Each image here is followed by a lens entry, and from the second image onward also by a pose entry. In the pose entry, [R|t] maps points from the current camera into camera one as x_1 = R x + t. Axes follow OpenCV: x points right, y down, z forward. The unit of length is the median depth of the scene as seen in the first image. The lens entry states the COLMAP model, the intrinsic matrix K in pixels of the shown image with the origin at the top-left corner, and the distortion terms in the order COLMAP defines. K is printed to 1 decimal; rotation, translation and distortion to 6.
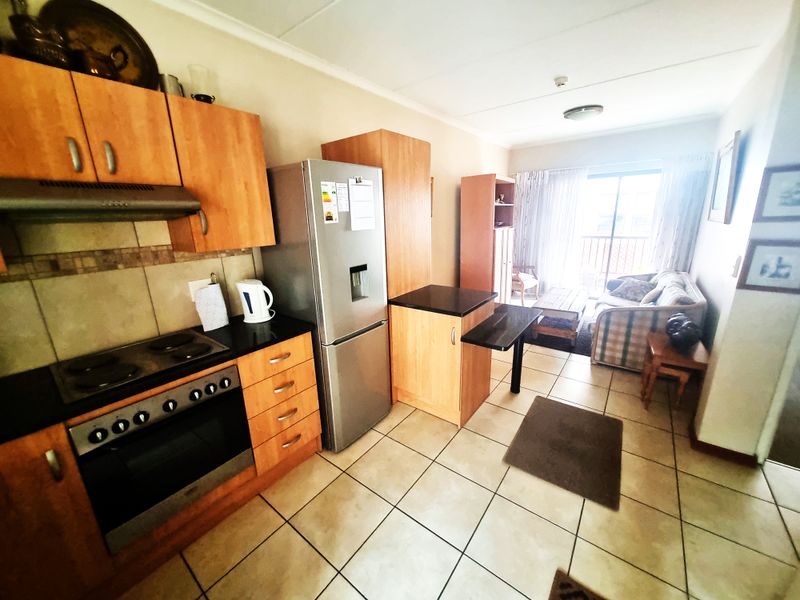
lens RADIAL K [[320.3, 0, 398.1], [0, 320.3, 298.7], [0, 0, 1]] dist [0.038286, 0.000042]
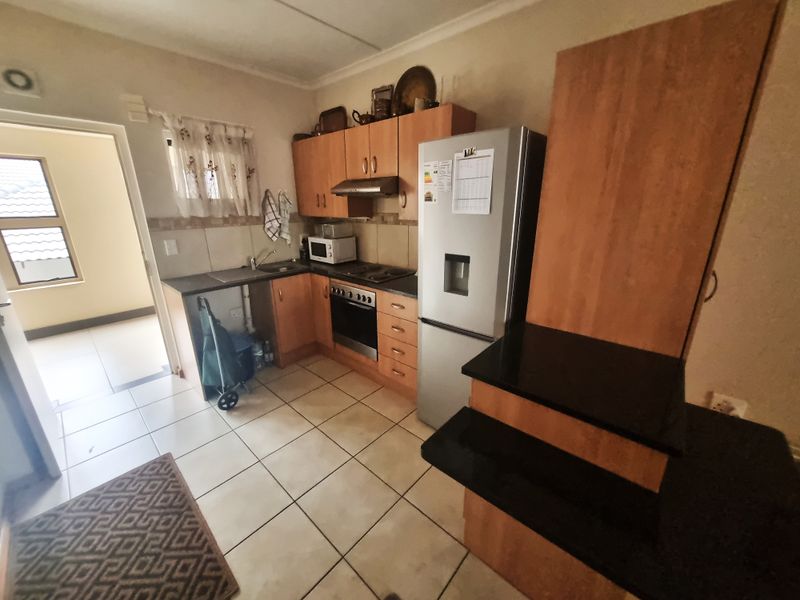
lens RADIAL K [[320.3, 0, 398.1], [0, 320.3, 298.7], [0, 0, 1]] dist [0.038286, 0.000042]
pose [[-0.093186, 0.324367, -0.941330, 0.866194], [-0.244412, 0.909062, 0.337443, -0.290235], [0.965183, 0.261518, -0.005432, 1.021514]]
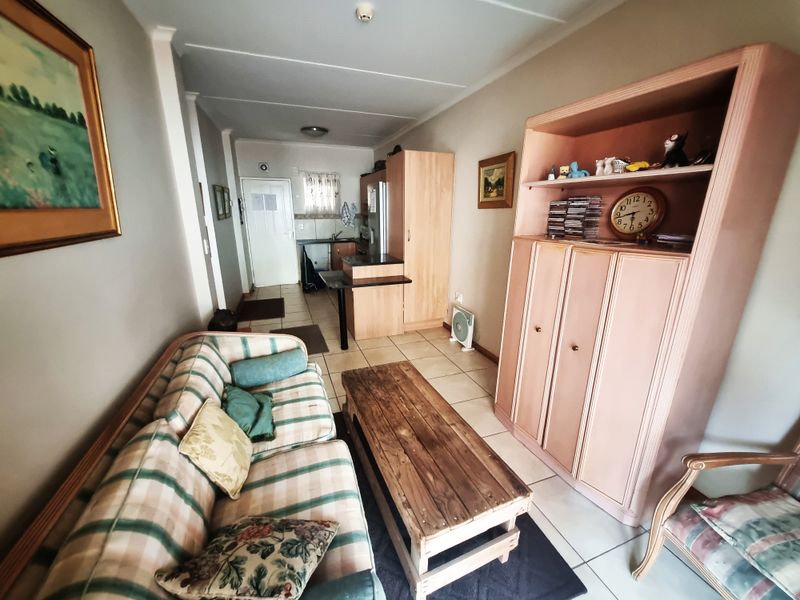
lens RADIAL K [[320.3, 0, 398.1], [0, 320.3, 298.7], [0, 0, 1]] dist [0.038286, 0.000042]
pose [[-0.536764, 0.255827, -0.804013, 1.608198], [-0.201089, 0.886675, 0.416378, -0.588003], [0.819419, 0.385175, -0.424491, 2.111305]]
